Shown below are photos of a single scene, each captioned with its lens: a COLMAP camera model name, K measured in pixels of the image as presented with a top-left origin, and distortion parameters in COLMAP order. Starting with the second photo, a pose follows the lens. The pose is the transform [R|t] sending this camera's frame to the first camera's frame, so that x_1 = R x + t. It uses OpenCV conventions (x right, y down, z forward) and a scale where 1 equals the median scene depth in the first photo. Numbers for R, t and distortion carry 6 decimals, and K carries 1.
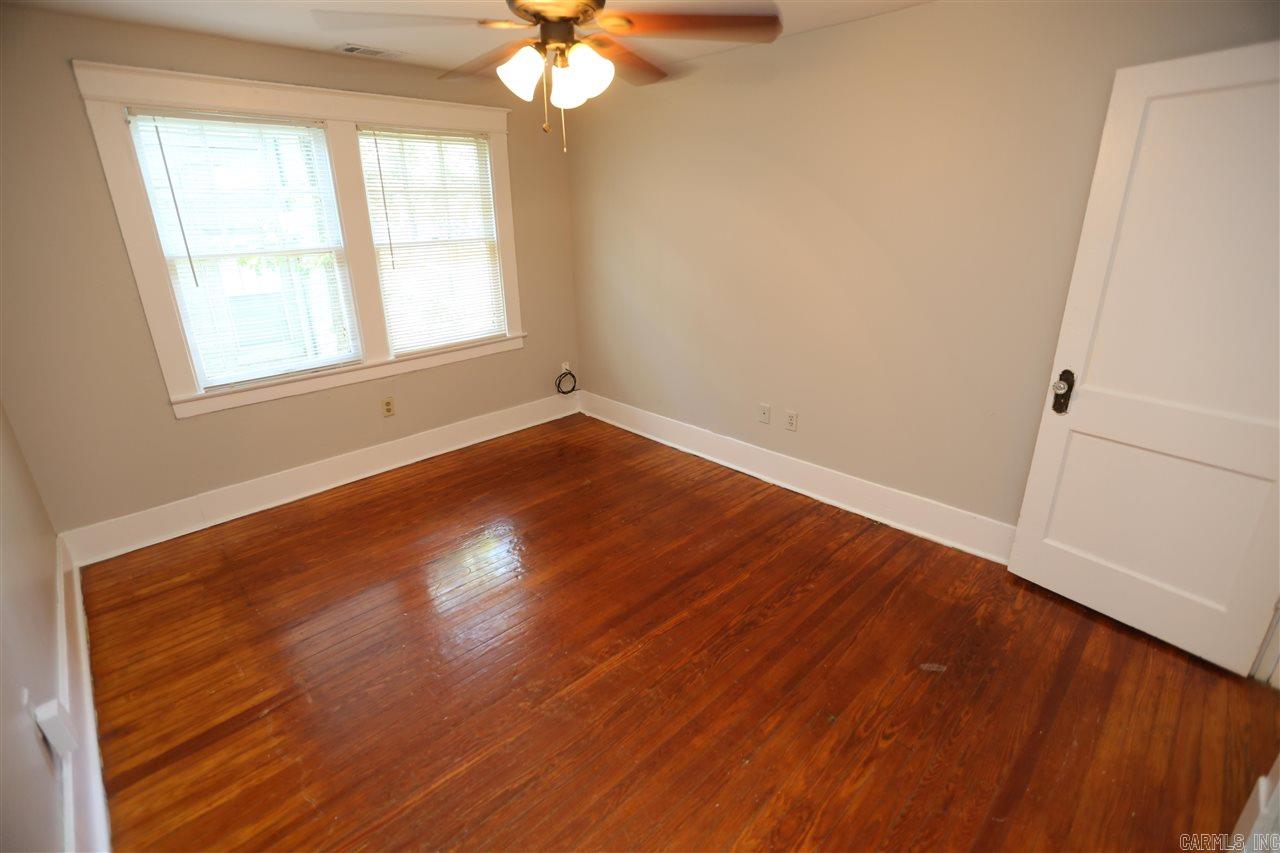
lens RADIAL K [[581.1, 0, 639.3], [0, 581.1, 424.7], [0, 0, 1]] dist [-0.048695, 0.015342]
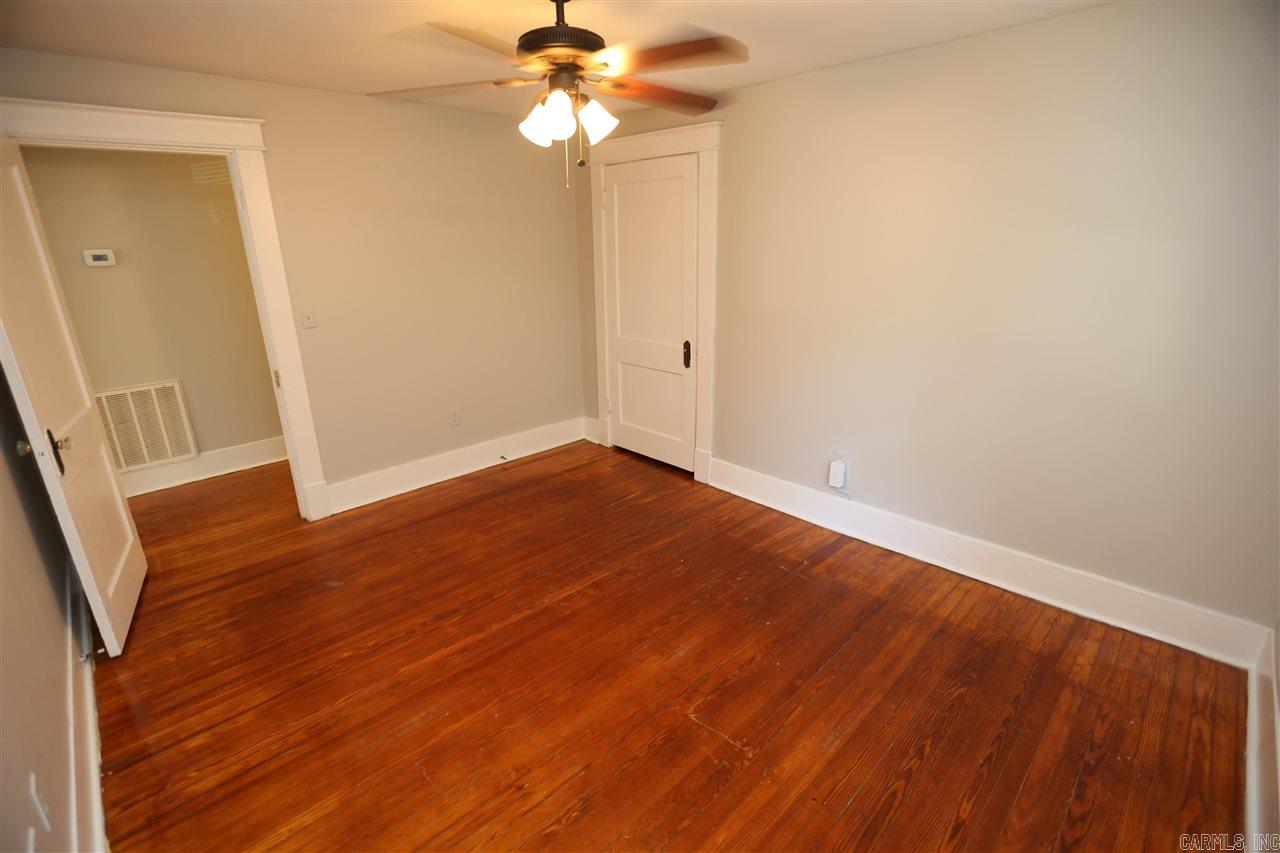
lens RADIAL K [[580.5, 0, 640.0], [0, 580.5, 426.5], [0, 0, 1]] dist [-0.066445, 0.031734]
pose [[-0.999553, 0.027303, 0.012157, -0.164516], [0.029071, 0.793716, 0.607593, -0.471733], [0.006940, 0.607675, -0.794155, 1.309834]]
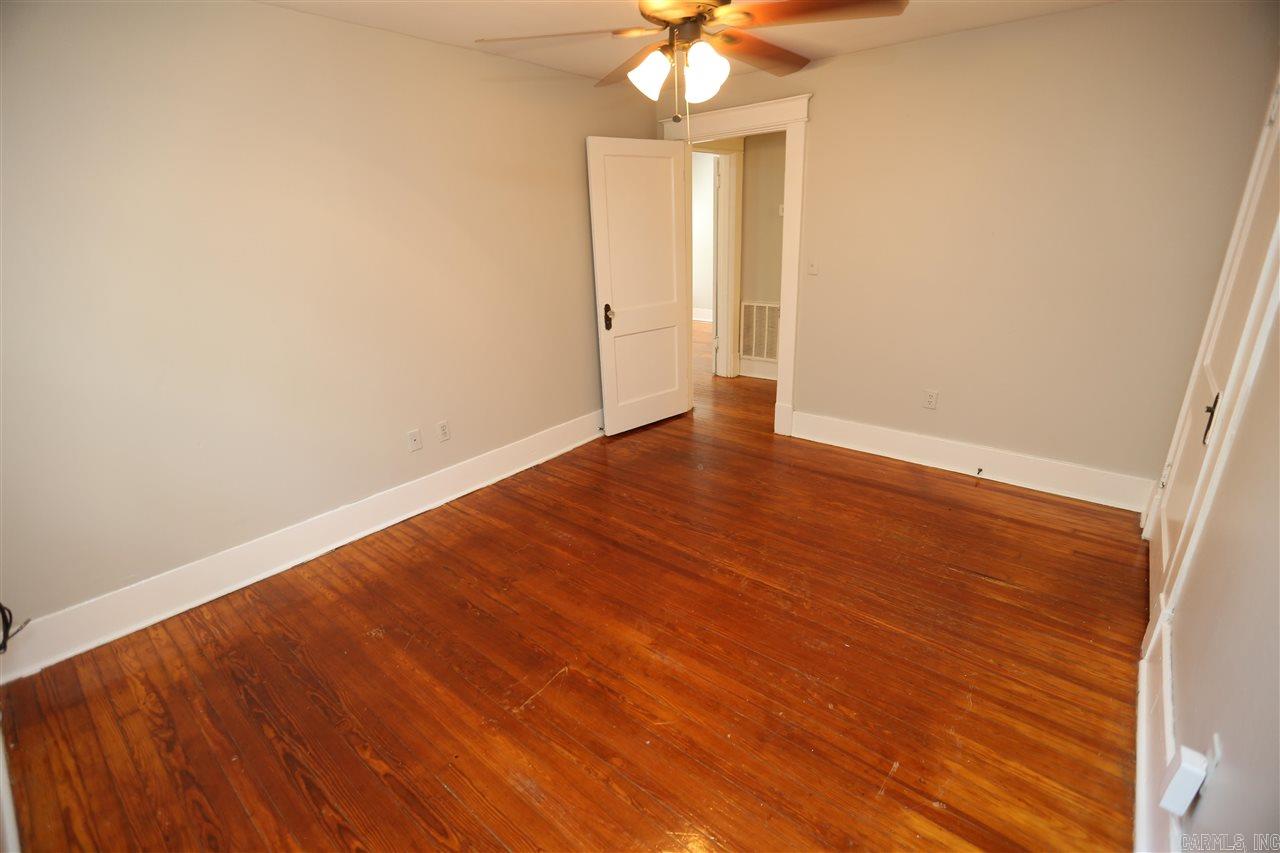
lens RADIAL K [[581.1, 0, 639.3], [0, 581.1, 424.7], [0, 0, 1]] dist [-0.048695, 0.015342]
pose [[-0.108692, -0.316346, 0.942396, -0.790415], [0.367290, 0.868151, 0.333785, -0.252315], [-0.923734, 0.382412, 0.021830, 0.768572]]
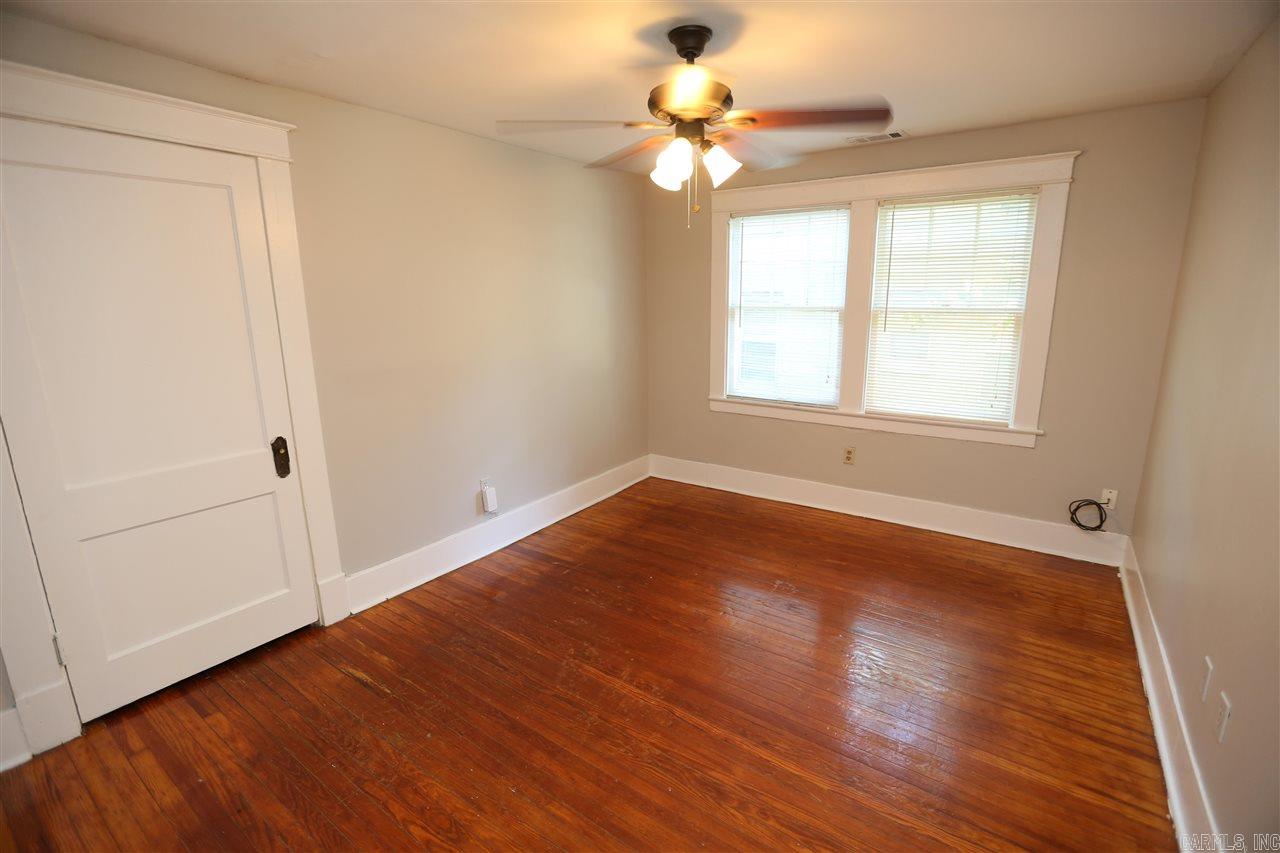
lens RADIAL K [[581.1, 0, 639.3], [0, 581.1, 424.7], [0, 0, 1]] dist [-0.048695, 0.015342]
pose [[0.181538, 0.232491, -0.955506, 0.631130], [-0.329513, 0.929861, 0.163647, -0.164205], [0.926534, 0.285143, 0.245413, 0.451968]]
